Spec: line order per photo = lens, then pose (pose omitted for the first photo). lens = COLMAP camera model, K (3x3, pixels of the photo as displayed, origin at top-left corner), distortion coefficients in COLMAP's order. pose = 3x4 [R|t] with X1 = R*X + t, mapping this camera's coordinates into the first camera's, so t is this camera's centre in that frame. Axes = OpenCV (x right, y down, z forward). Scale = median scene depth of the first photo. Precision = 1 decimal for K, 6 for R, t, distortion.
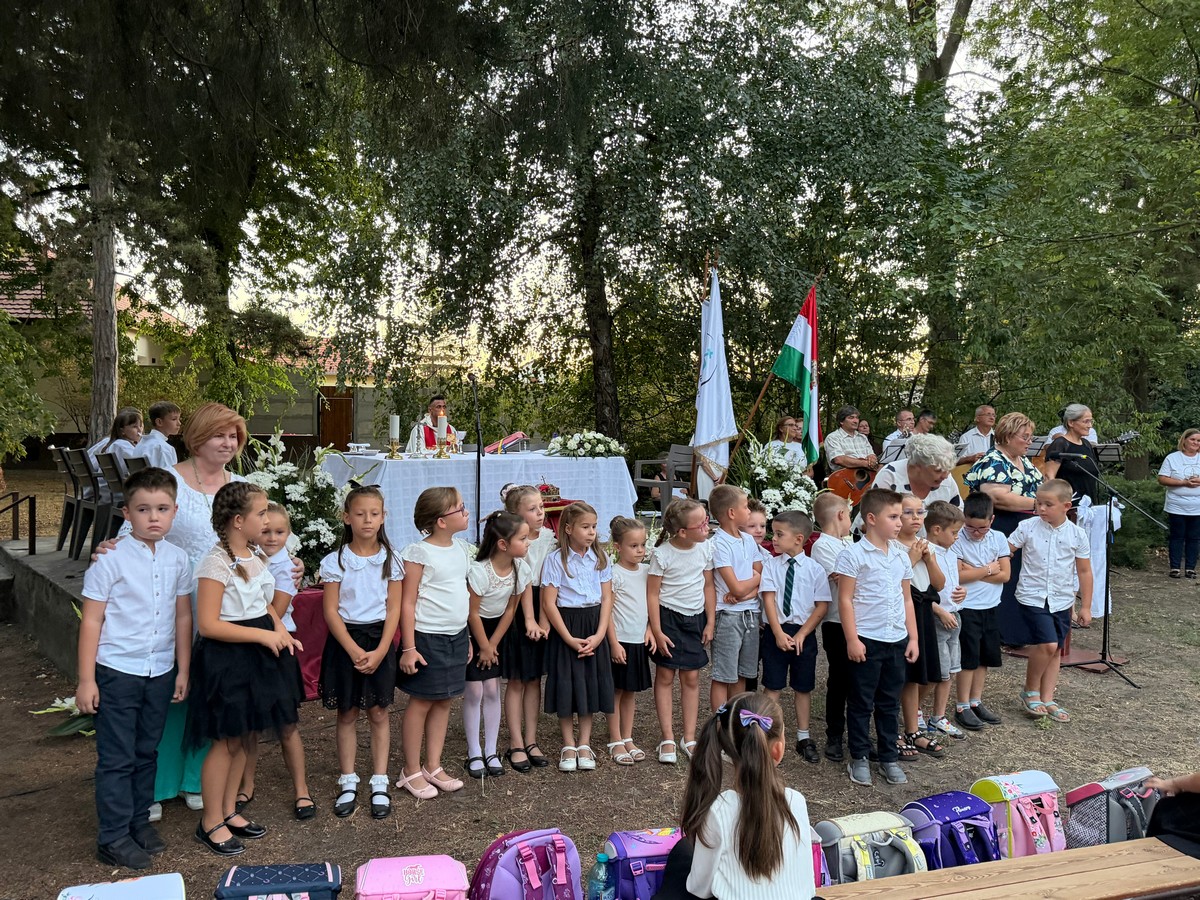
lens RADIAL K [[984.8, 0, 598.0], [0, 984.8, 454.7], [0, 0, 1]] dist [0.134435, -0.228634]
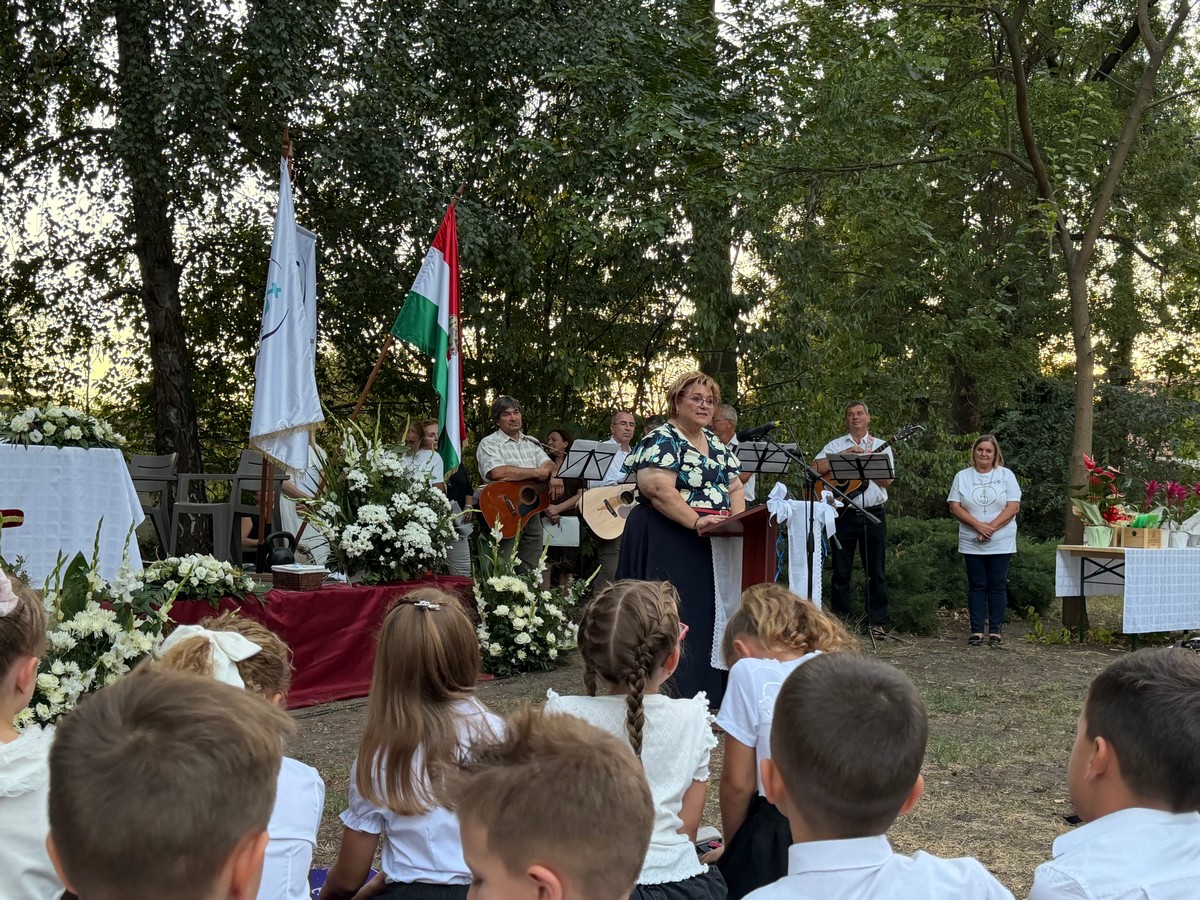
lens RADIAL K [[1427.5, 0, 614.8], [0, 1427.5, 460.5], [0, 0, 1]] dist [0.197107, -0.460543]
pose [[0.974618, 0.006892, 0.223767, 0.119169], [0.005822, 0.998408, -0.056105, 0.059156], [-0.223797, 0.055984, 0.973027, 0.060077]]
